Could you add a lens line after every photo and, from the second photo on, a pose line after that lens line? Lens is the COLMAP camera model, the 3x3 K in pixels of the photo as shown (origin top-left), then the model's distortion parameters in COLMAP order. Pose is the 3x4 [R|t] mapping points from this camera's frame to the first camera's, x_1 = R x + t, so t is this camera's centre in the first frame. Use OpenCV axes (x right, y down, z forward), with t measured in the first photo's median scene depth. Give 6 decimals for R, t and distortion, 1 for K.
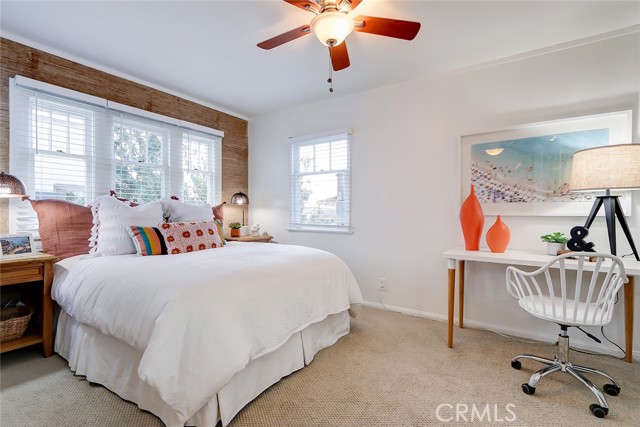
lens RADIAL K [[295.7, 0, 319.5], [0, 295.7, 212.1], [0, 0, 1]] dist [-0.000290, -0.001673]
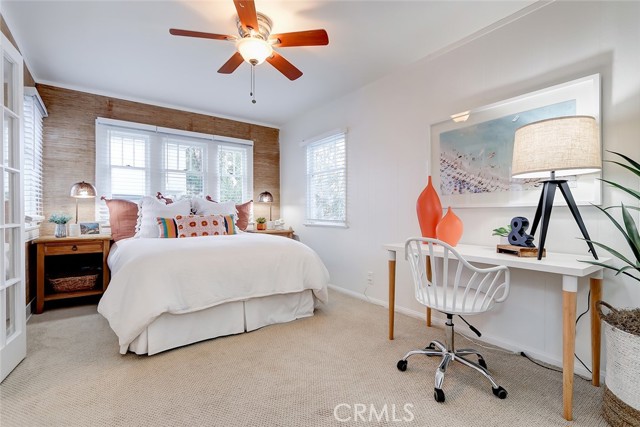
lens RADIAL K [[295.7, 0, 322.1], [0, 295.7, 212.2], [0, 0, 1]] dist [-0.000290, -0.001673]
pose [[0.937779, -0.003822, -0.347210, 0.515170], [0.001993, 0.999982, -0.005624, 0.030774], [0.347226, 0.004582, 0.937770, -0.017897]]
